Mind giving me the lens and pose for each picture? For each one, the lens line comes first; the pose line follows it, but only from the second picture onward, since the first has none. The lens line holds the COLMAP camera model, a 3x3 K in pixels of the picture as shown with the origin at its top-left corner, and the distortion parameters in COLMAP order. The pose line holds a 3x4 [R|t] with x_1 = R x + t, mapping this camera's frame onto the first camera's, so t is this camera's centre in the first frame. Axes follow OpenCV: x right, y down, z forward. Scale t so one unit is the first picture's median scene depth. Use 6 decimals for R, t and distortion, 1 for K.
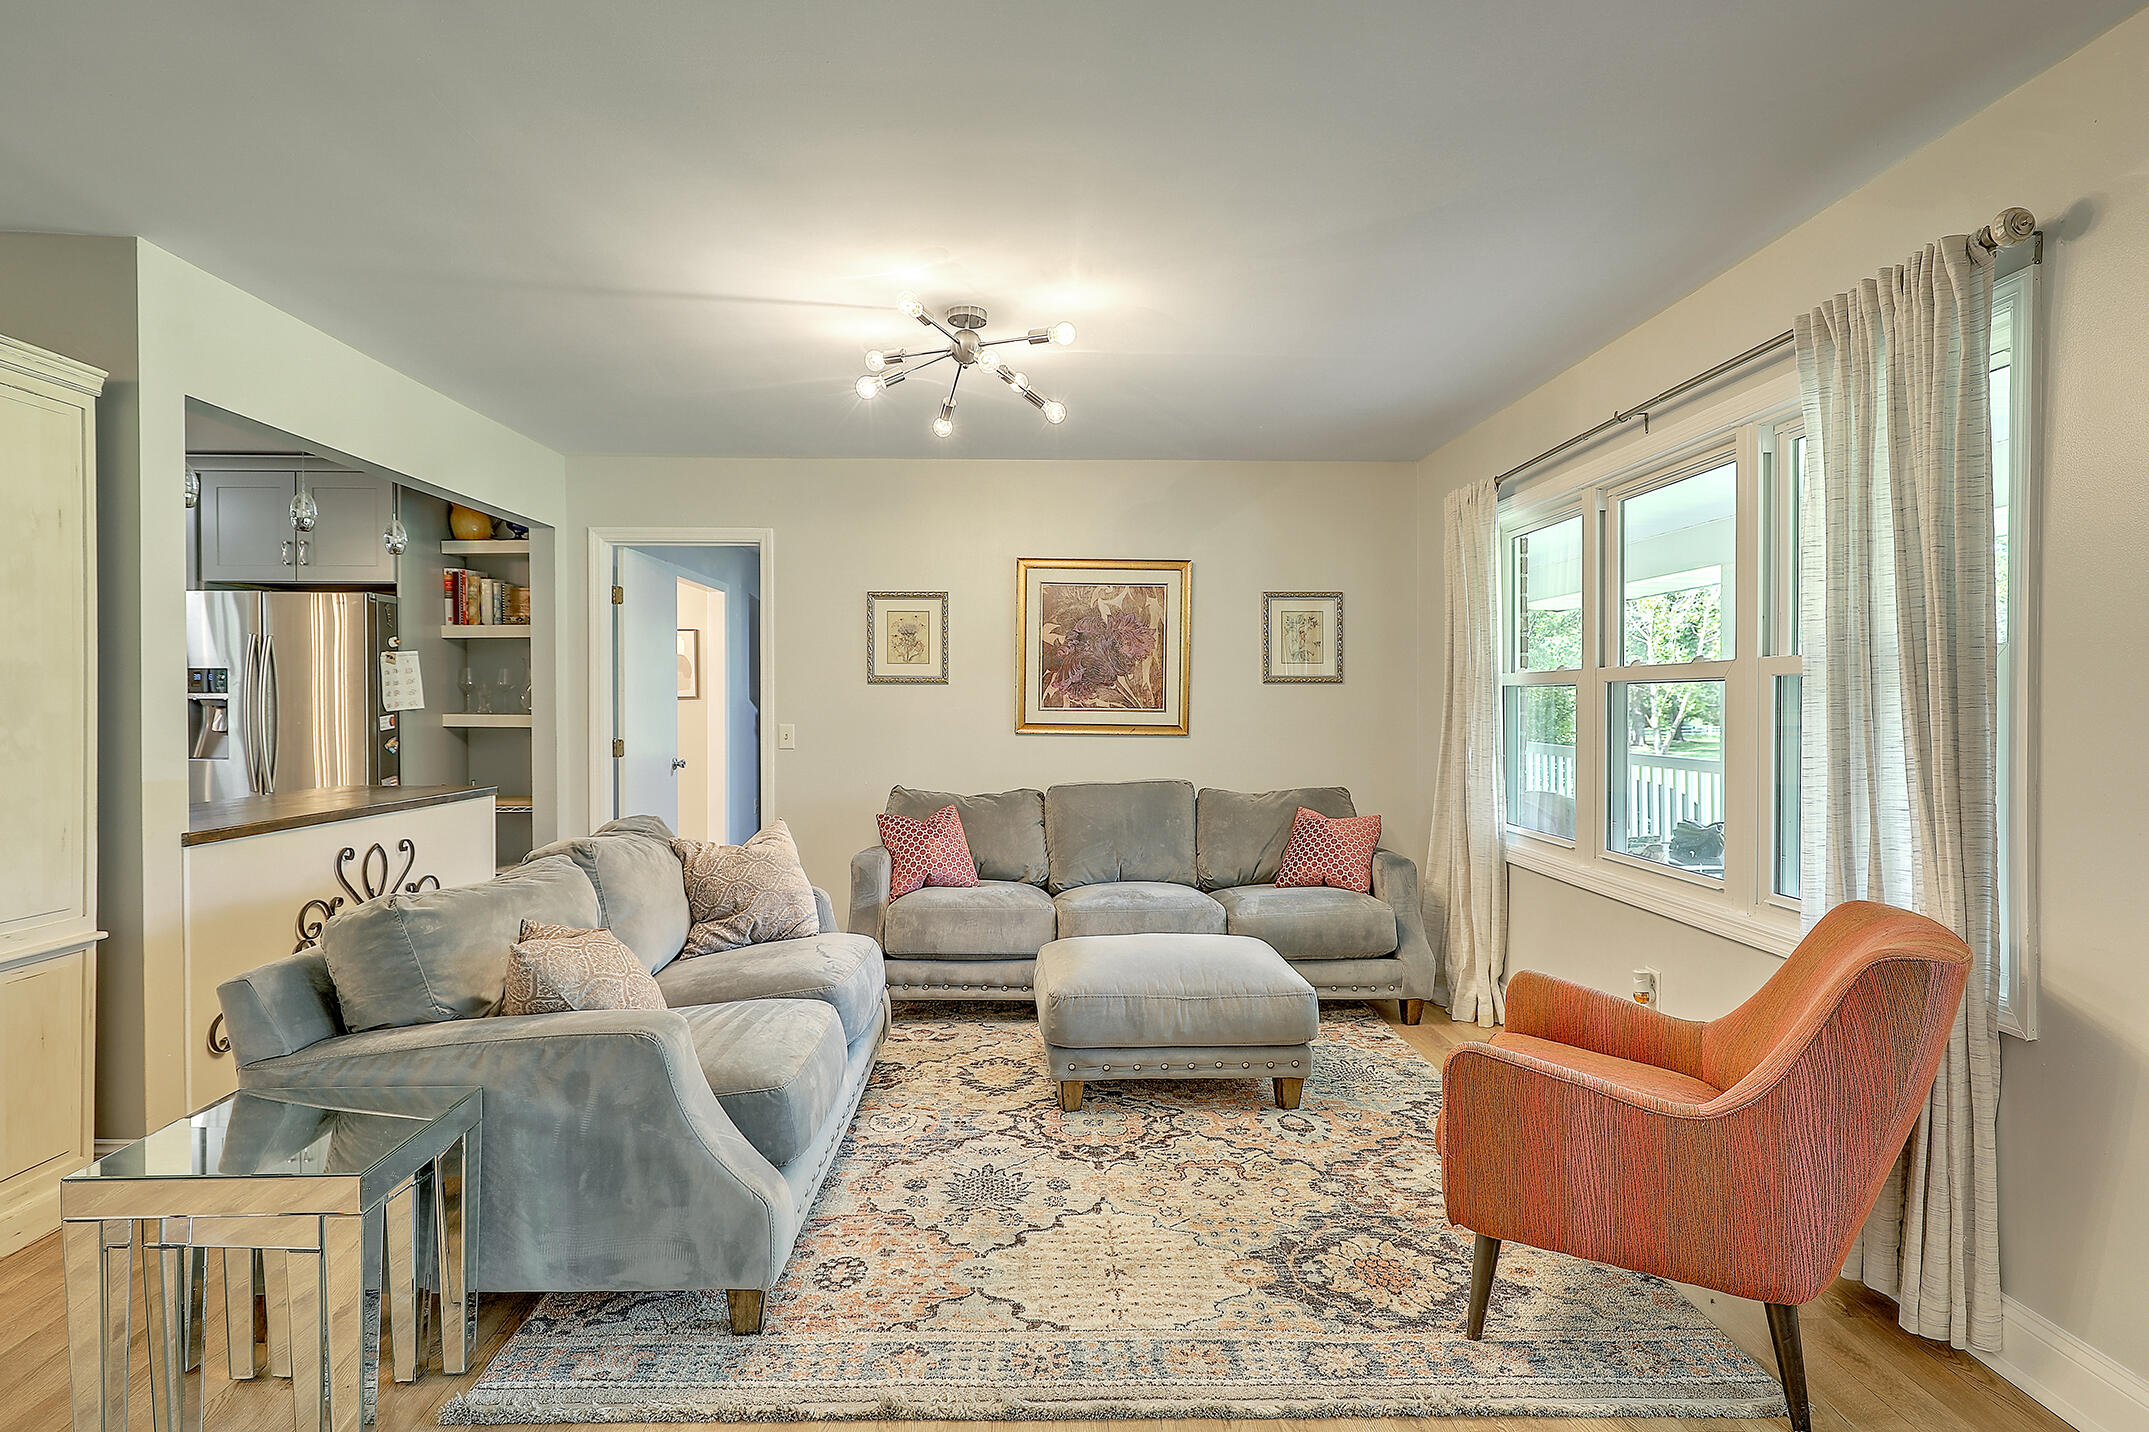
lens RADIAL K [[1085.1, 0, 1074.5], [0, 1085.1, 716.0], [0, 0, 1]] dist [0.001259, -0.000041]
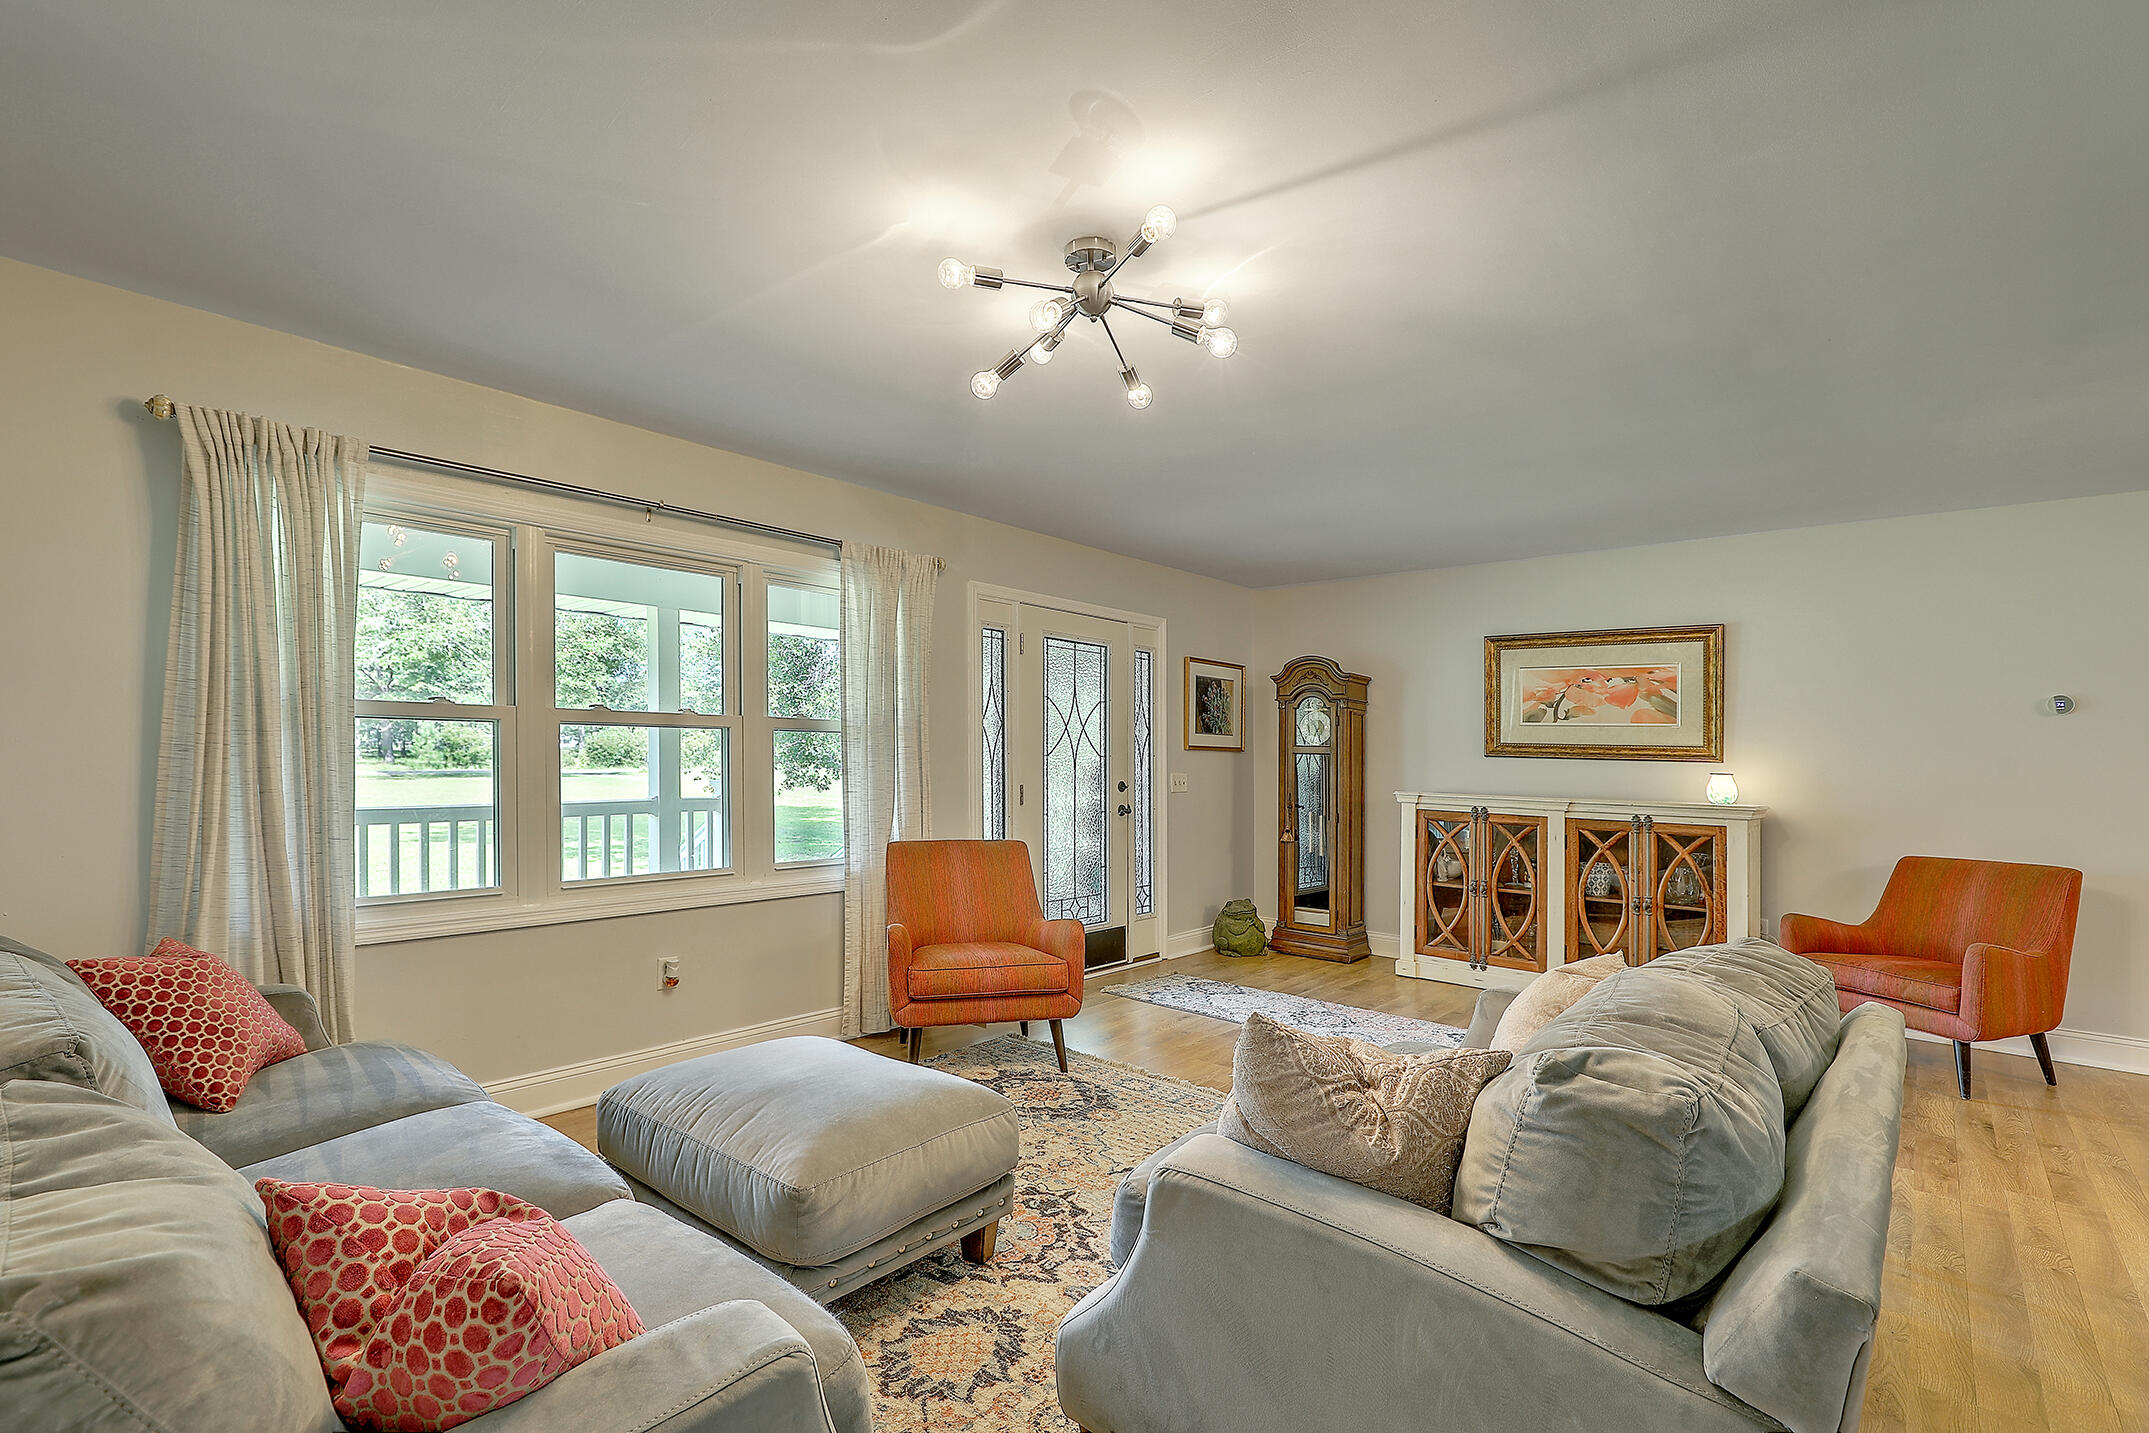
lens RADIAL K [[967.6, 0, 1061.3], [0, 967.6, 719.3], [0, 0, 1]] dist [0.001109, -0.000053]
pose [[-0.728216, -0.006921, 0.685313, -0.507590], [-0.020665, 0.999716, -0.011863, -0.034536], [-0.685036, -0.022801, -0.728152, 1.392246]]
